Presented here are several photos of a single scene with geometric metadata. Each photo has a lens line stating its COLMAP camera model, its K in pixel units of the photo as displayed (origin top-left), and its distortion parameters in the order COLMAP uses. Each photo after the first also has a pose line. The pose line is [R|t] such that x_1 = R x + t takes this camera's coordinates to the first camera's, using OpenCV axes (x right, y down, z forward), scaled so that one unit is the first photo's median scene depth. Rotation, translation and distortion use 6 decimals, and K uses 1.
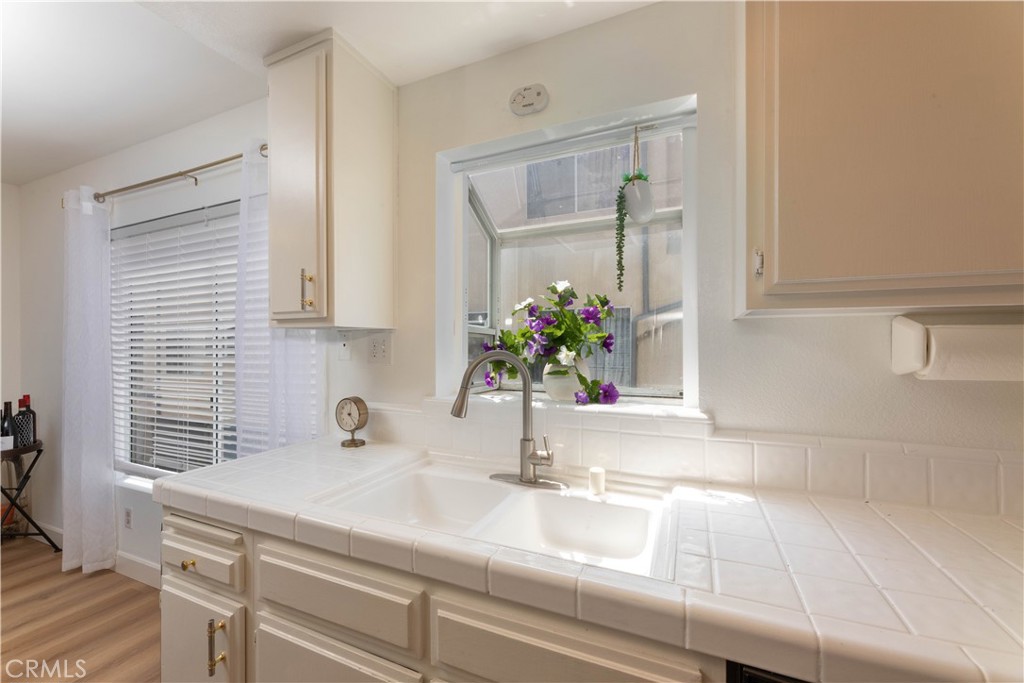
lens RADIAL K [[407.1, 0, 501.8], [0, 407.1, 344.7], [0, 0, 1]] dist [0.000006, 0.000096]
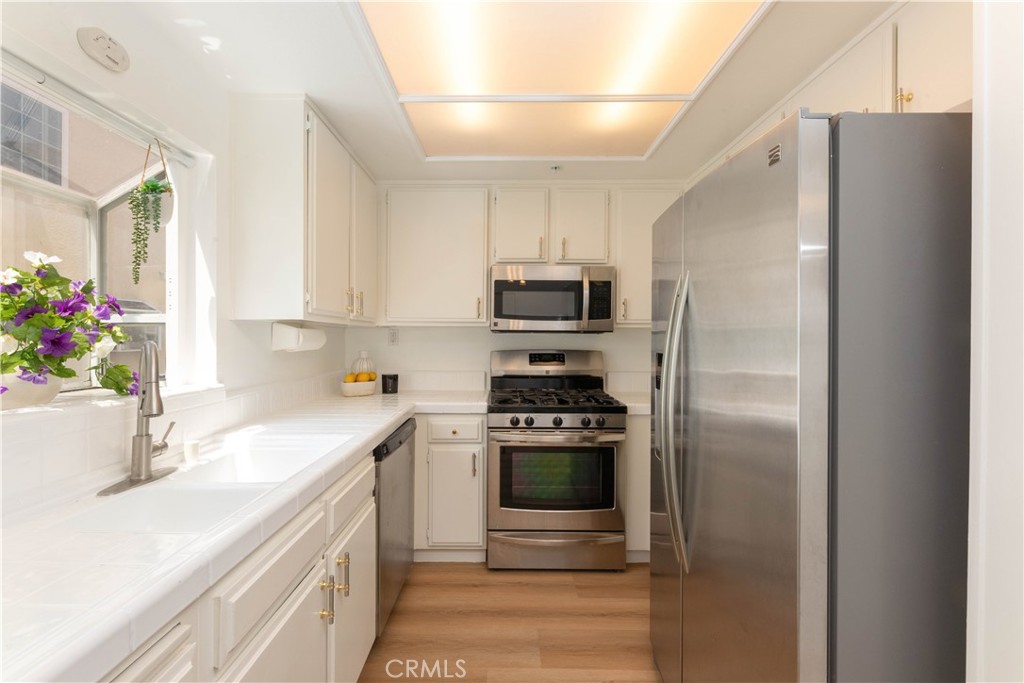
lens RADIAL K [[431.1, 0, 504.4], [0, 431.1, 340.4], [0, 0, 1]] dist [-0.000480, -0.000016]
pose [[-0.408826, -0.003069, 0.912607, -1.186051], [-0.003563, 0.999992, 0.001767, 0.008570], [-0.912605, -0.002529, -0.408834, 0.642343]]
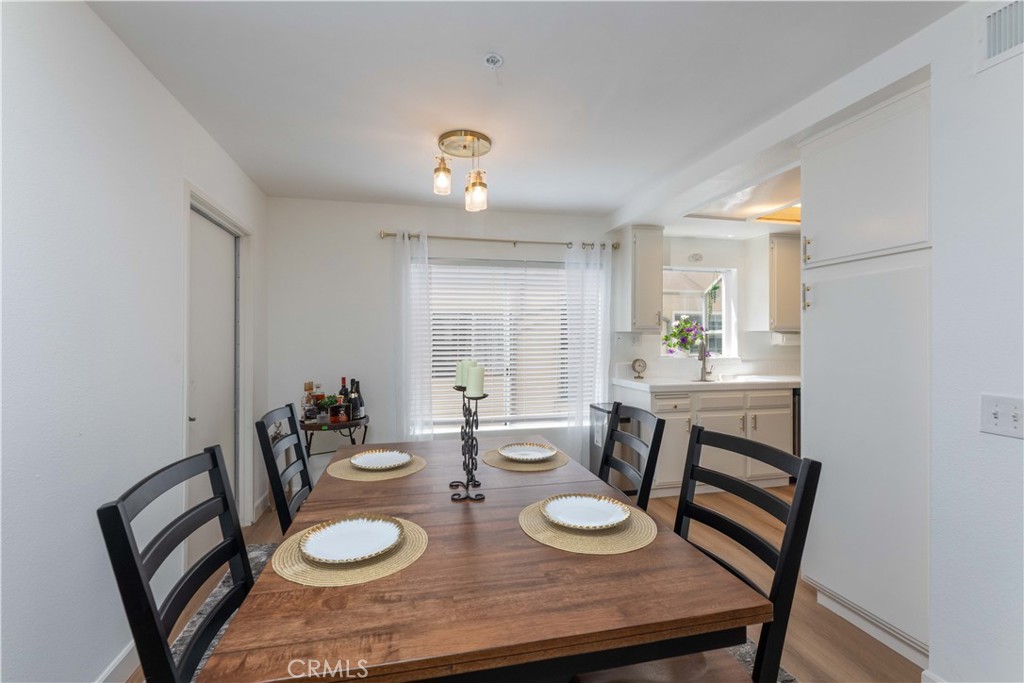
lens RADIAL K [[431.1, 0, 504.4], [0, 431.1, 340.4], [0, 0, 1]] dist [-0.000480, -0.000016]
pose [[0.799004, -0.002172, 0.601322, -3.200809], [-0.002706, 0.999970, 0.007207, -0.002134], [-0.601320, -0.007386, 0.798974, -0.751027]]
